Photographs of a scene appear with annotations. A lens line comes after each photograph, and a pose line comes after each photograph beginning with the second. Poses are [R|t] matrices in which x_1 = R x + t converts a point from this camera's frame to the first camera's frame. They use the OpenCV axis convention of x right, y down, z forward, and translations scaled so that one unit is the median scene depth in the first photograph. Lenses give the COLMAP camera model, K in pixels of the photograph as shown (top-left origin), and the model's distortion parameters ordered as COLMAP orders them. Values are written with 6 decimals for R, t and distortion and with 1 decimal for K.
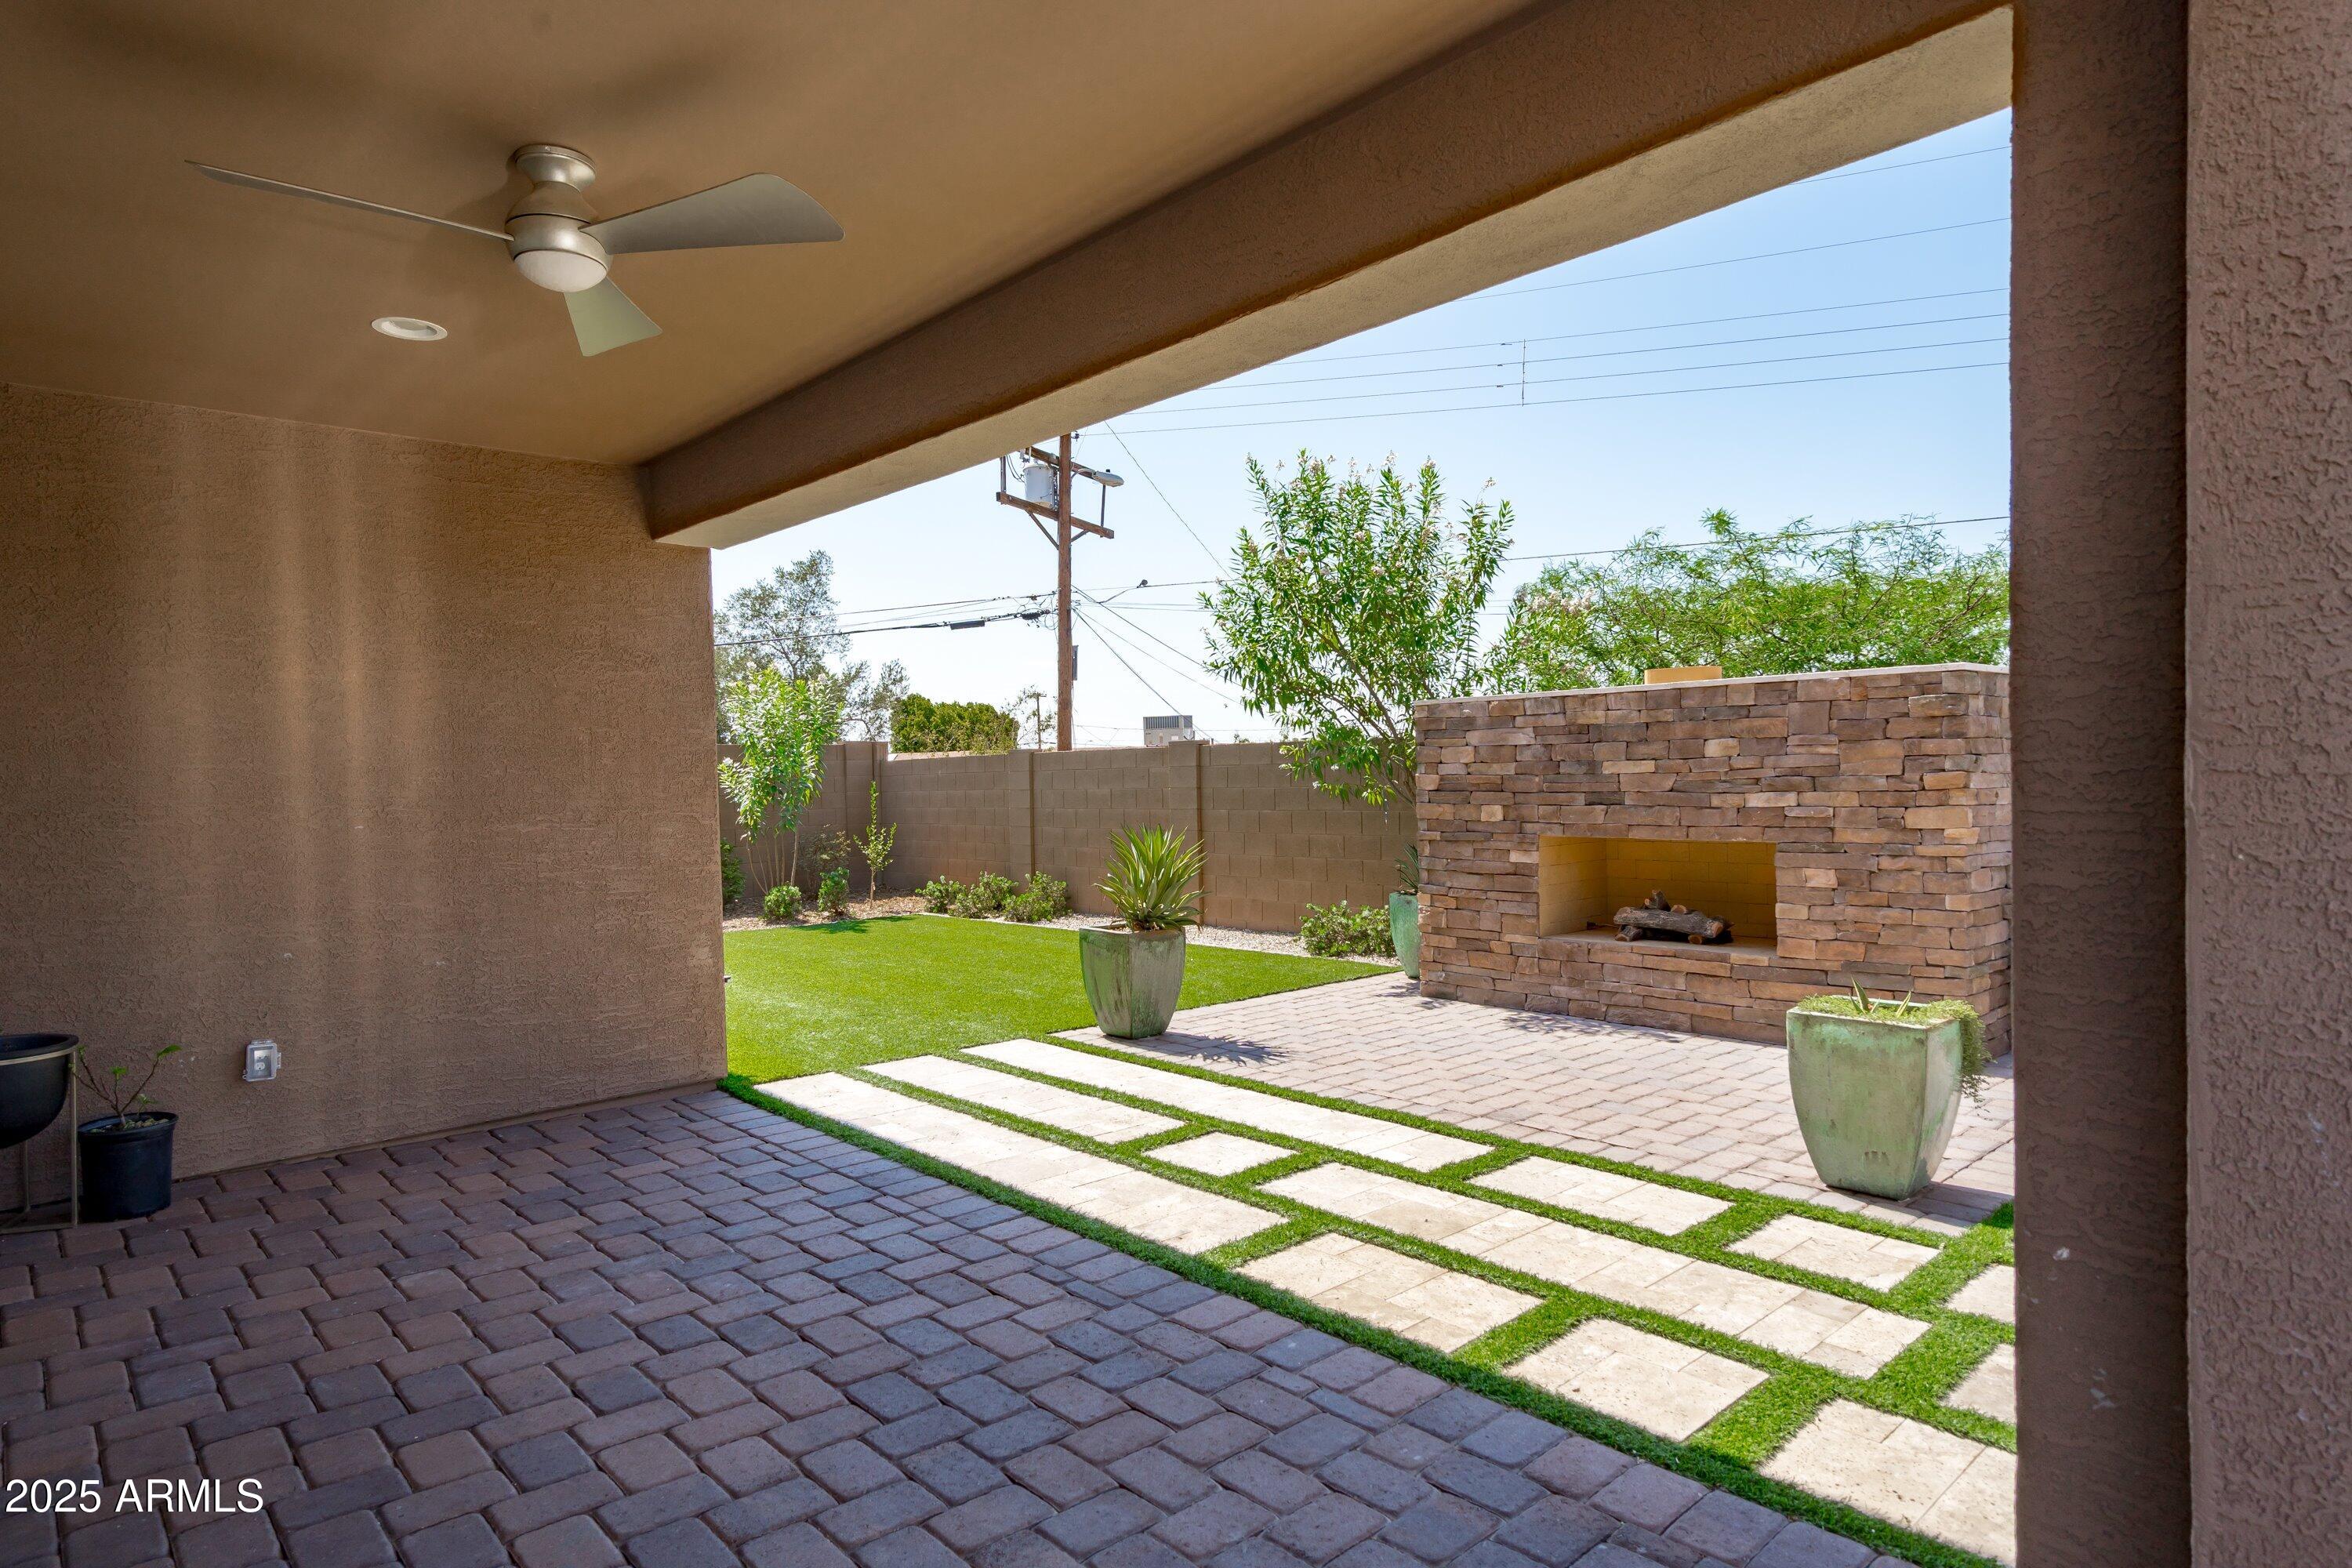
lens RADIAL K [[1318.8, 0, 1171.9], [0, 1318.8, 797.1], [0, 0, 1]] dist [0.012797, 0.002322]
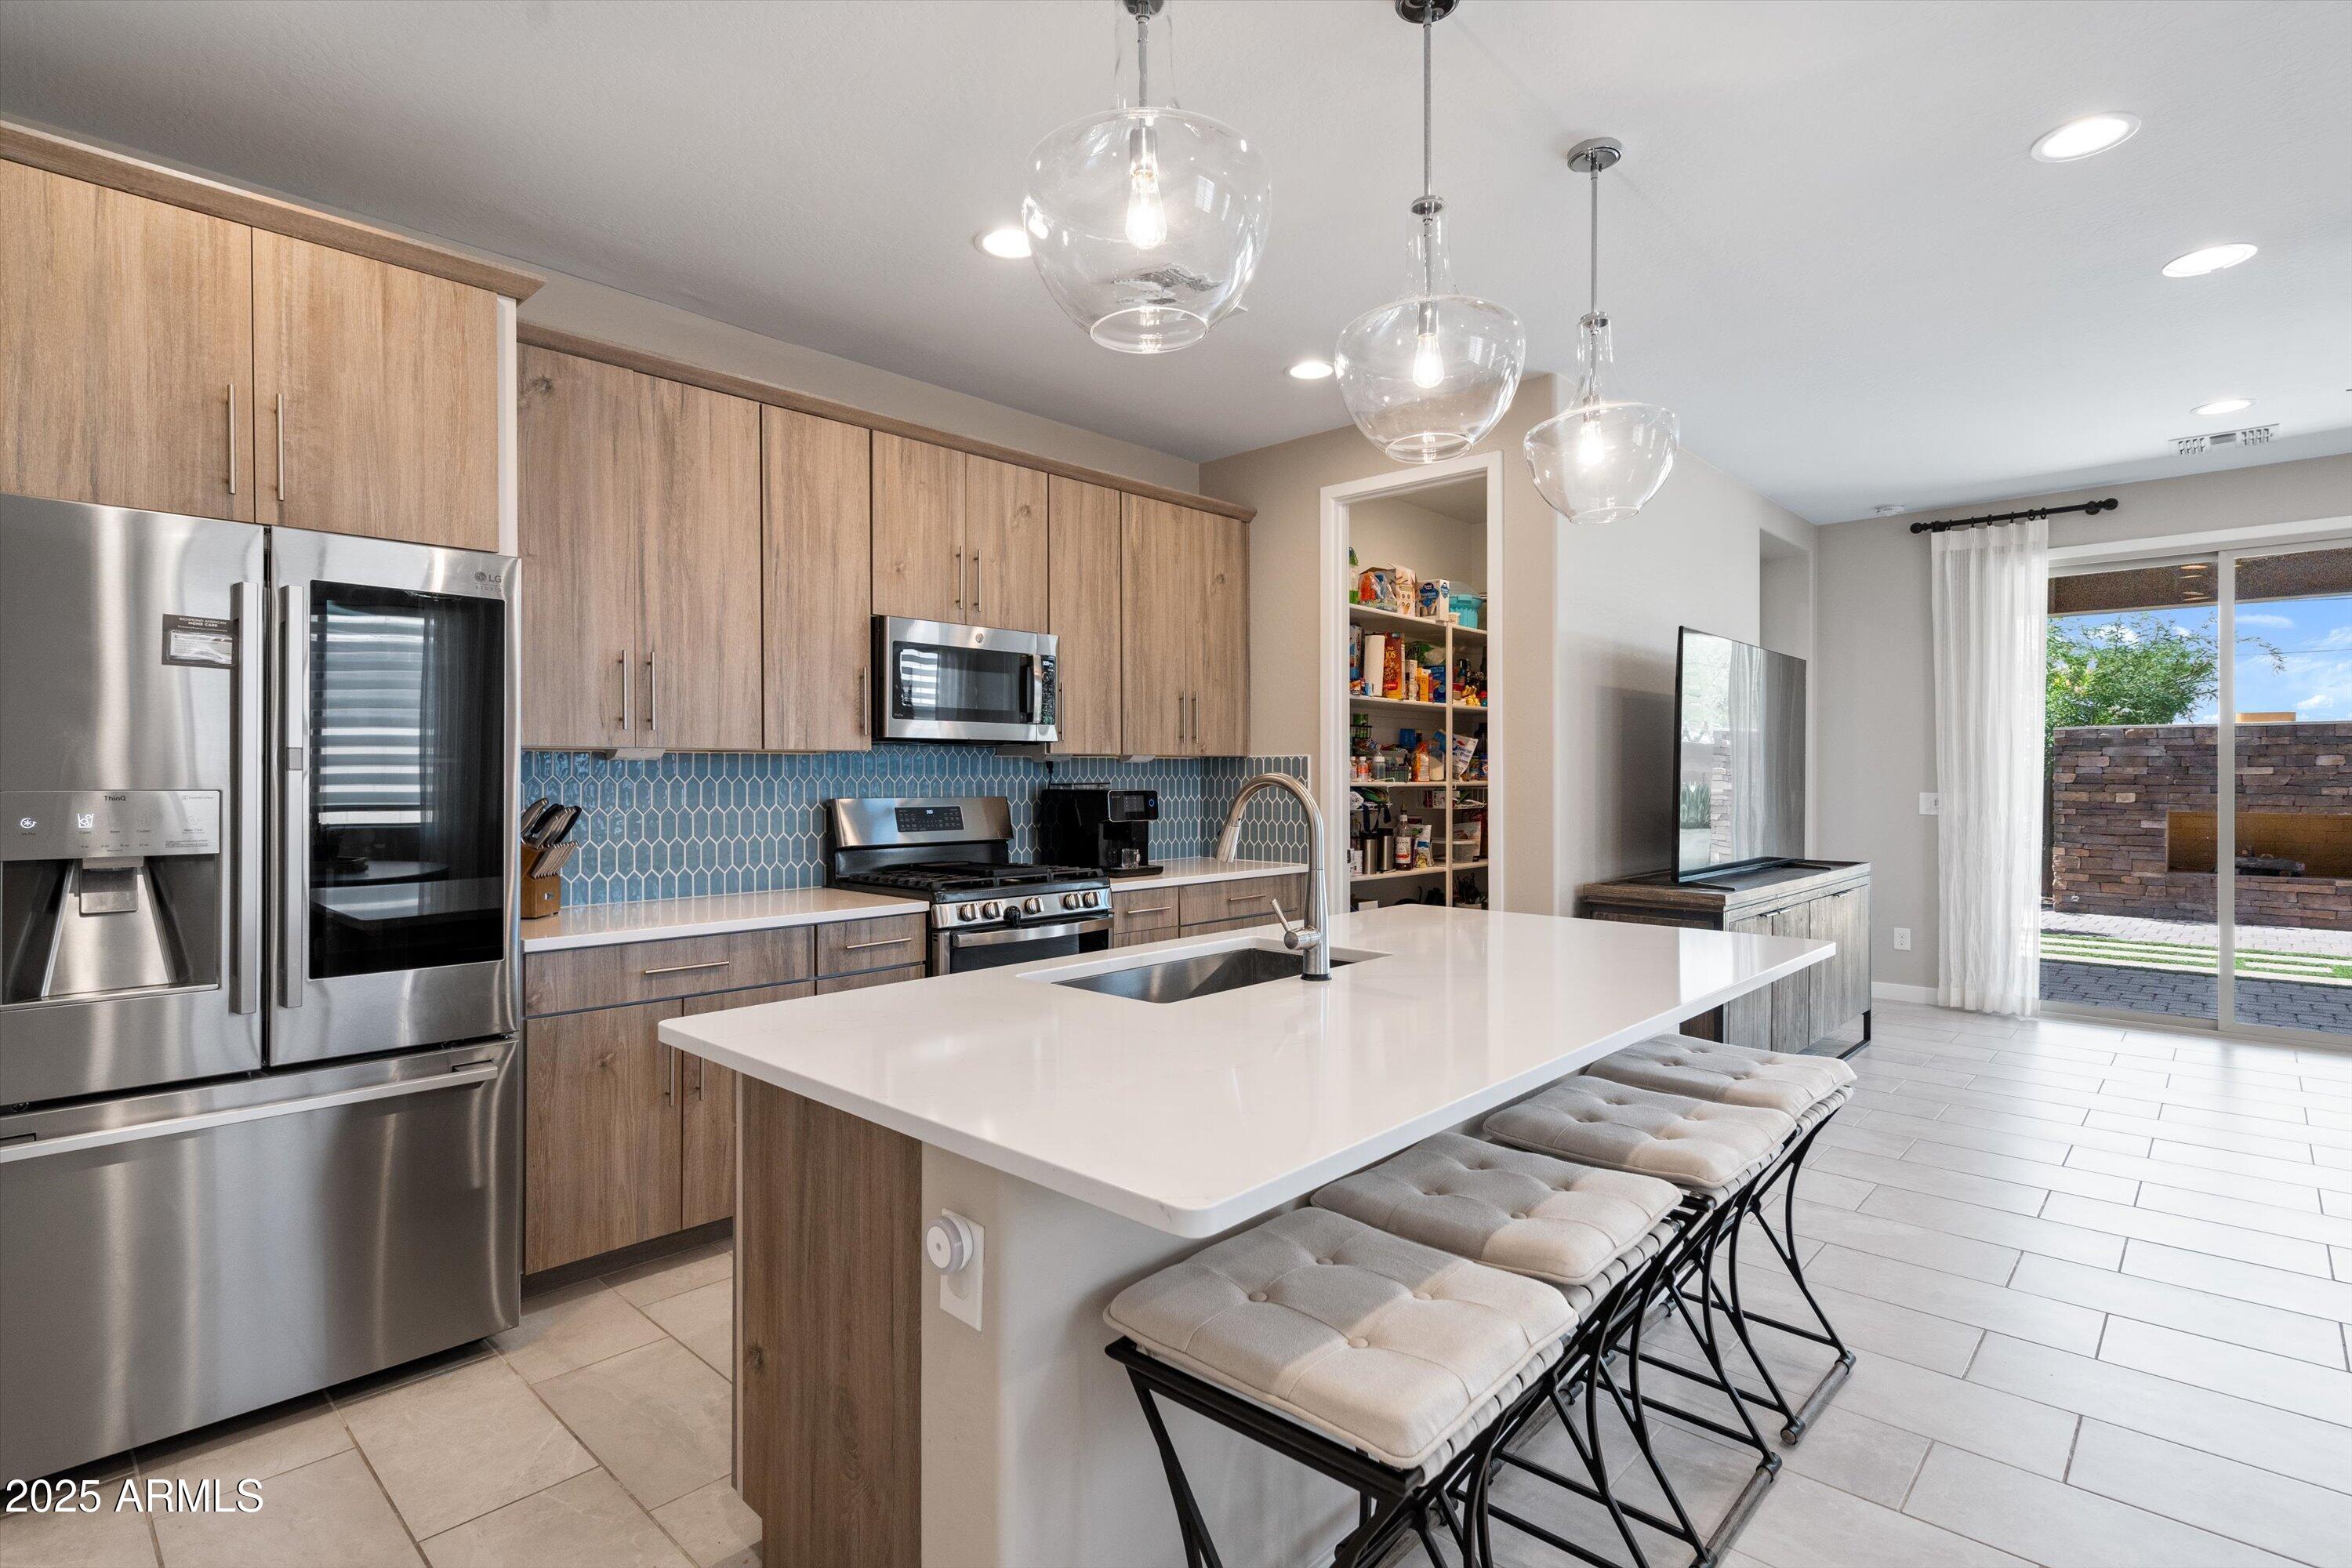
lens RADIAL K [[1147.0, 0, 1169.3], [0, 1147.0, 777.6], [0, 0, 1]] dist [-0.002094, 0.003323]
pose [[0.996316, 0.019423, 0.083525, -1.140292], [-0.018240, 0.999723, -0.014898, 0.032528], [-0.083791, 0.013319, 0.996394, -0.338697]]
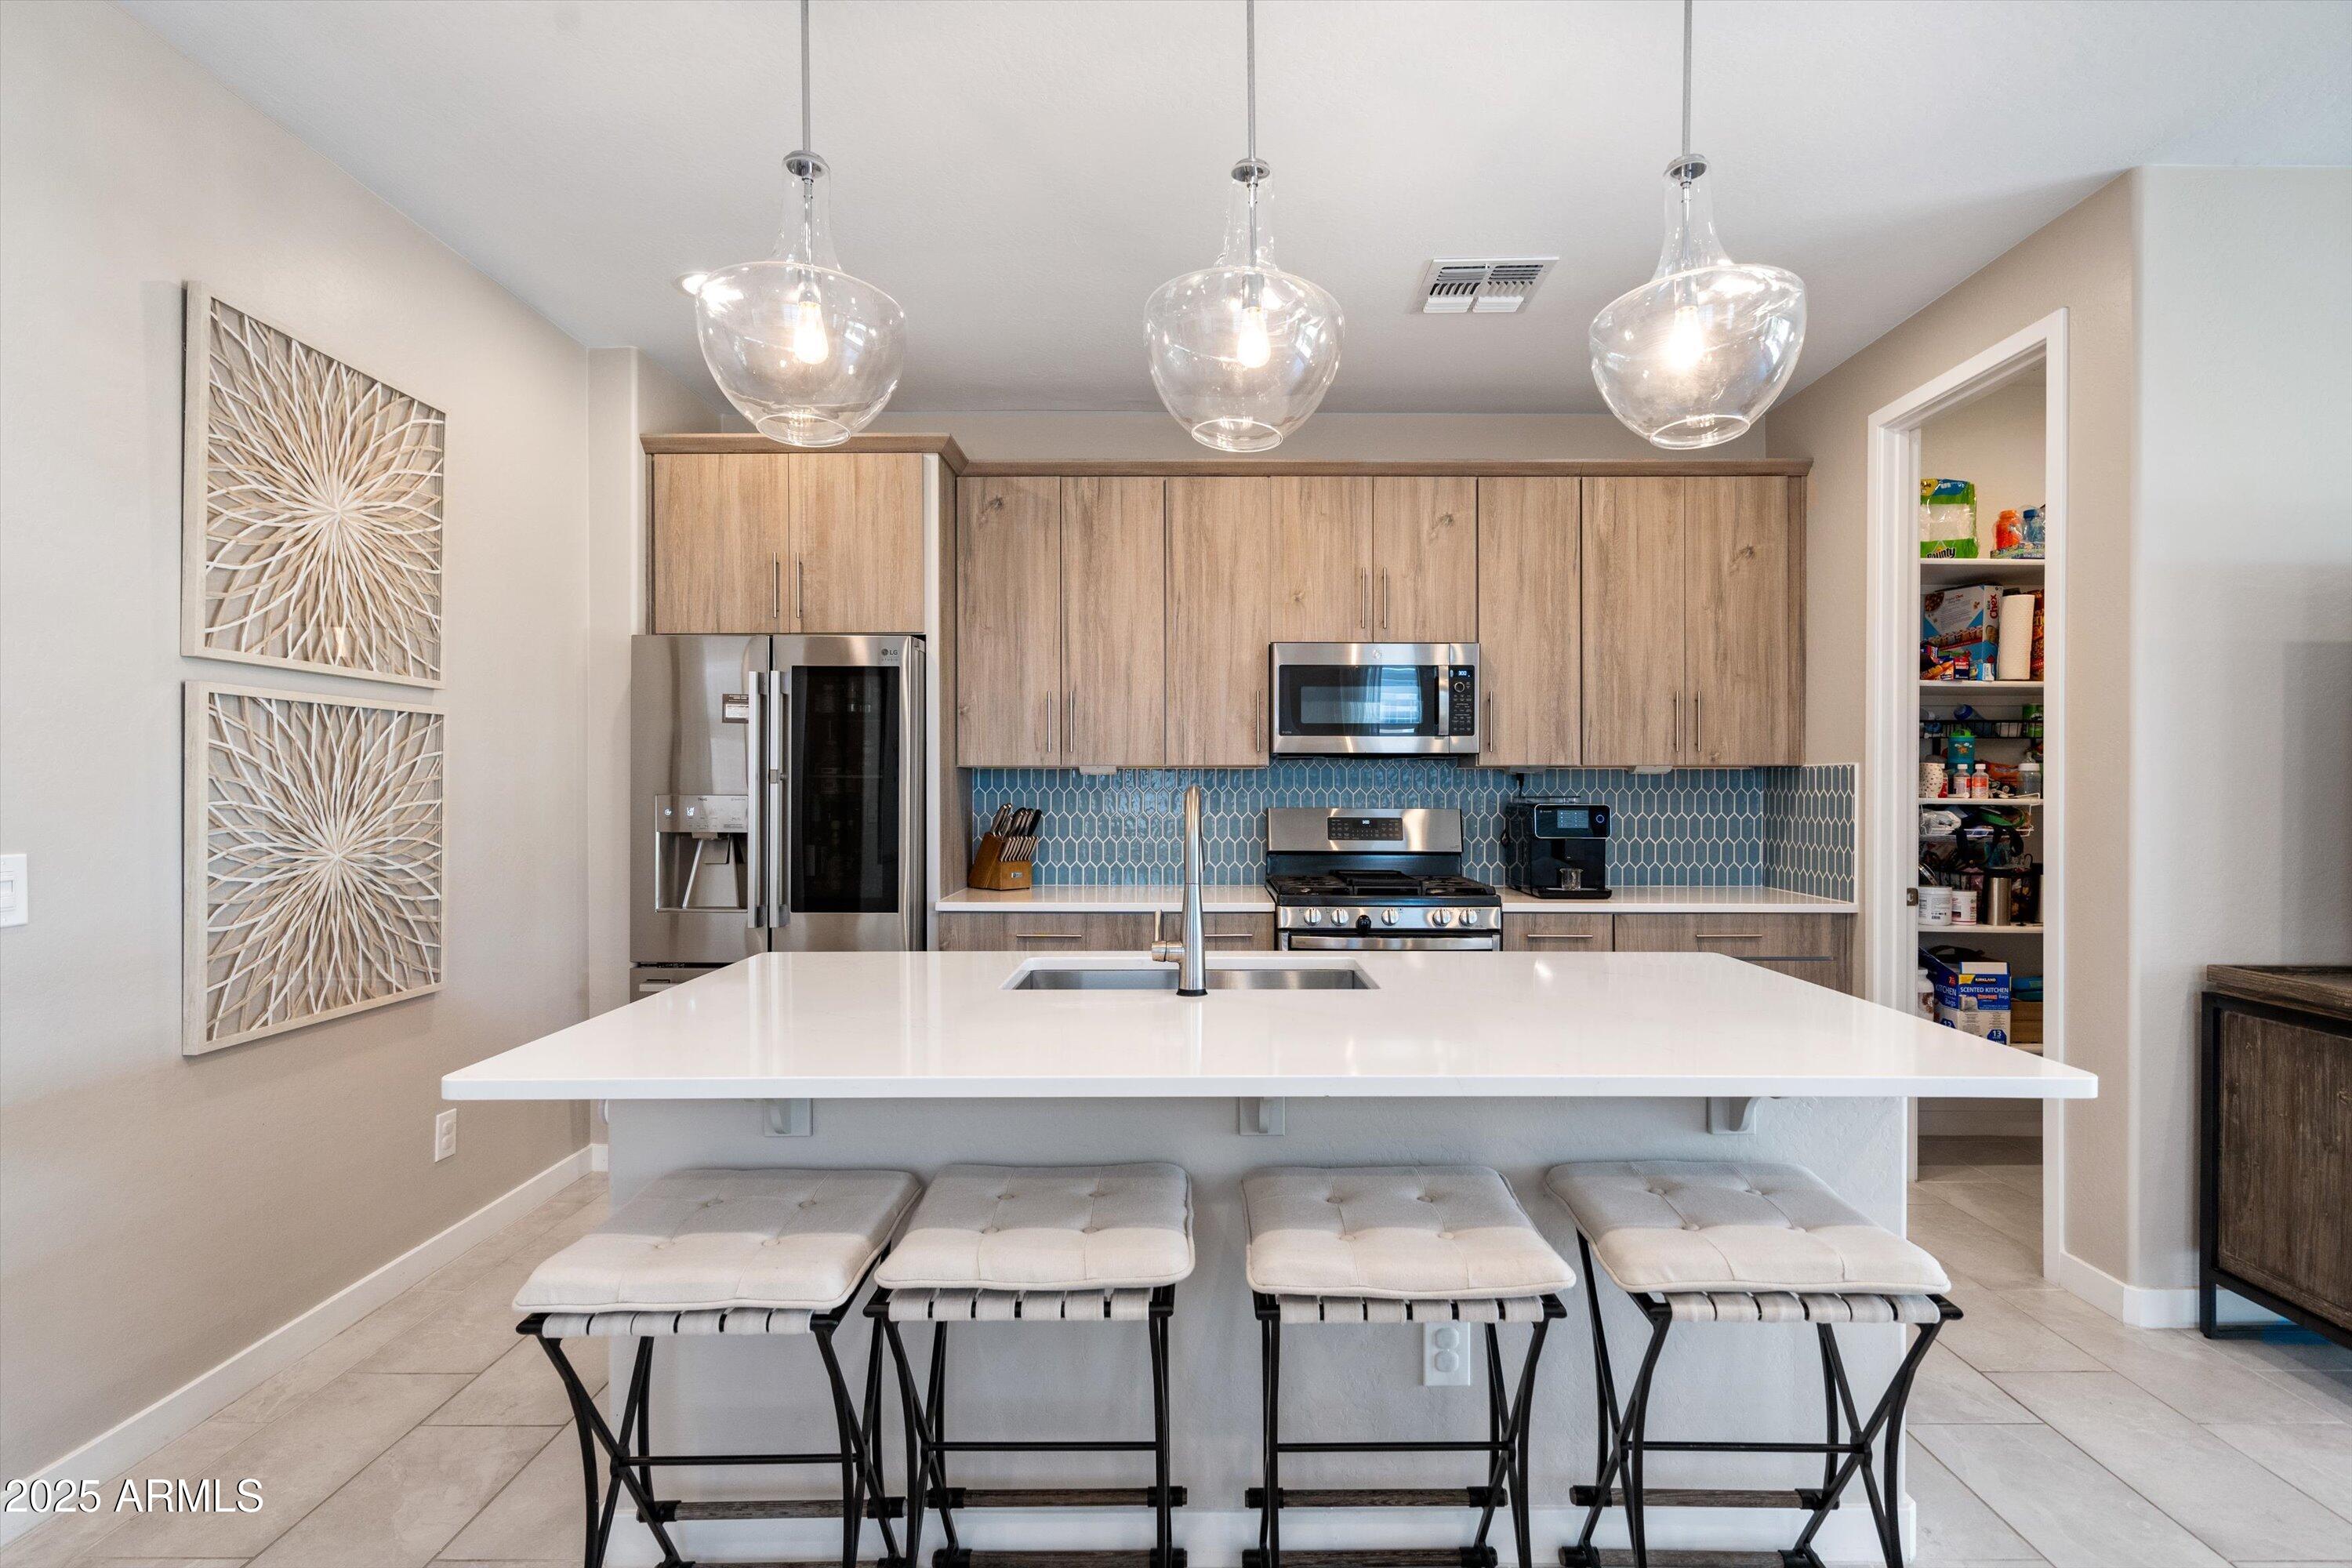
lens RADIAL K [[1128.8, 0, 1201.6], [0, 1128.8, 793.4], [0, 0, 1]] dist [-0.000031, 0.003059]
pose [[0.744506, 0.026026, -0.667108, -0.878468], [-0.027416, 0.999589, 0.008400, 0.025598], [0.667052, 0.012036, 0.744914, -0.257965]]
